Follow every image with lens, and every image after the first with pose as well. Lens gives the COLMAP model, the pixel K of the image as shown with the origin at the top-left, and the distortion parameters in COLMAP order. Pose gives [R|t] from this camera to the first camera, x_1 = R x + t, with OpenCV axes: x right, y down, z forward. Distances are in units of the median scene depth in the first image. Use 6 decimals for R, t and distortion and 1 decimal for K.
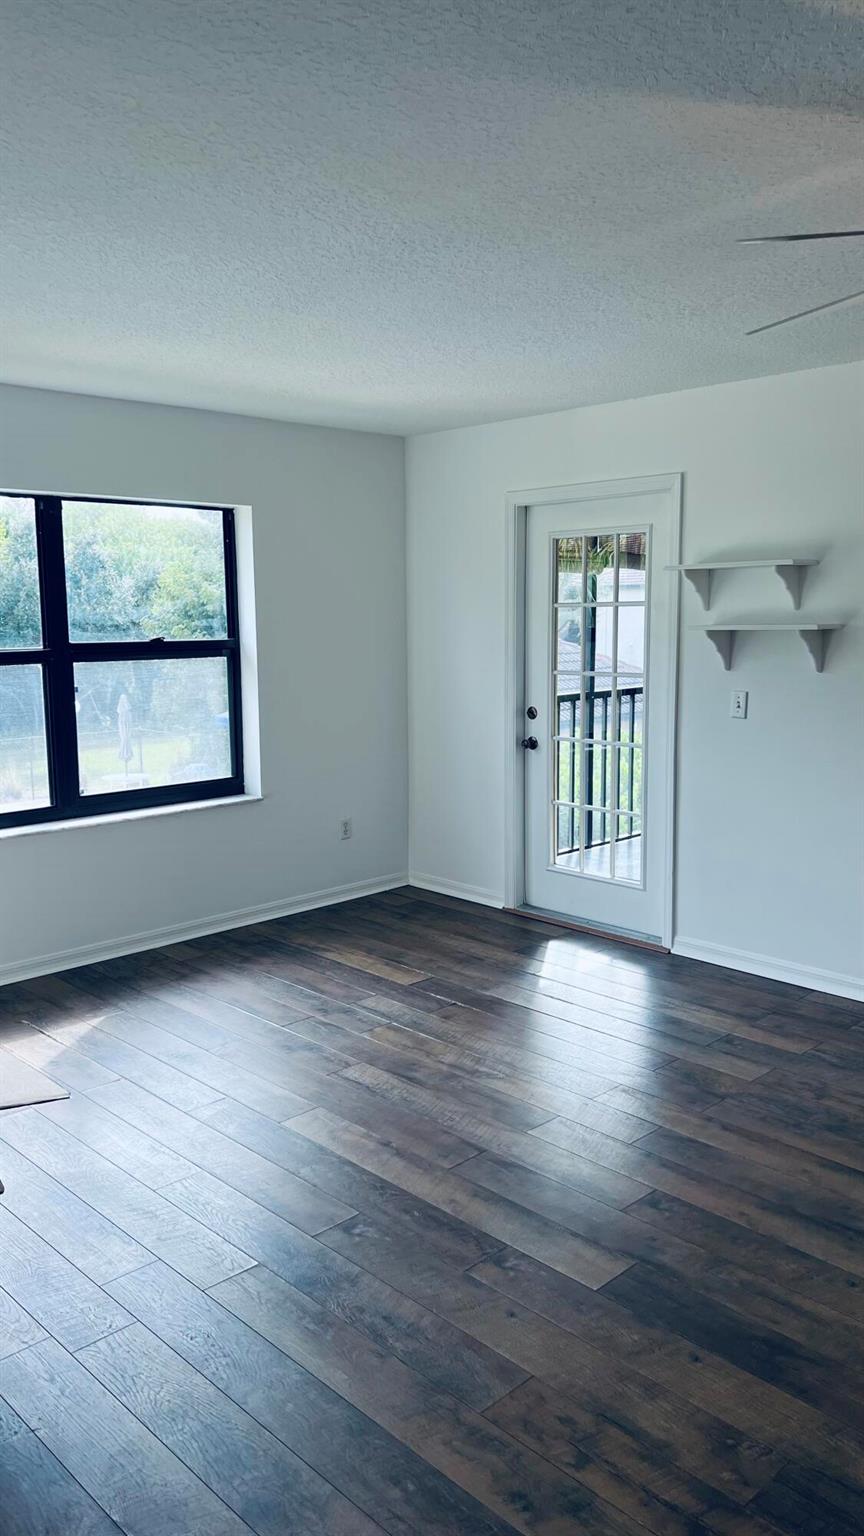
lens RADIAL K [[1144.5, 0, 432.1], [0, 1144.5, 768.5], [0, 0, 1]] dist [-0.002680, -0.000623]
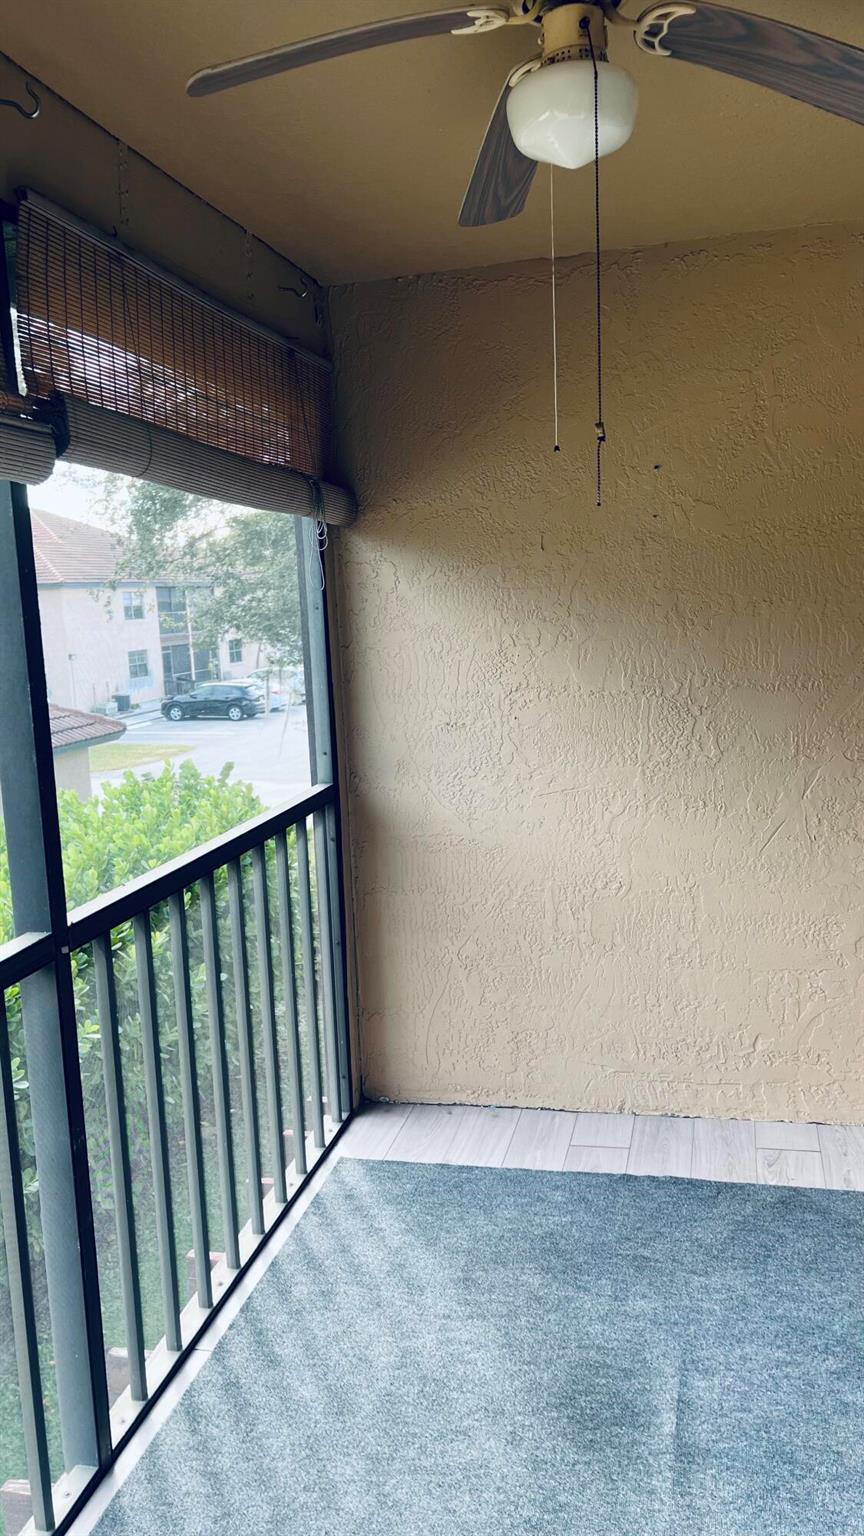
lens RADIAL K [[1144.5, 0, 431.5], [0, 1144.5, 768.5], [0, 0, 1]] dist [-0.002680, -0.000623]
pose [[0.850303, -0.108872, 0.514909, 0.080251], [0.111279, 0.993441, 0.026291, -0.101327], [-0.514394, 0.034943, 0.856842, 0.721120]]
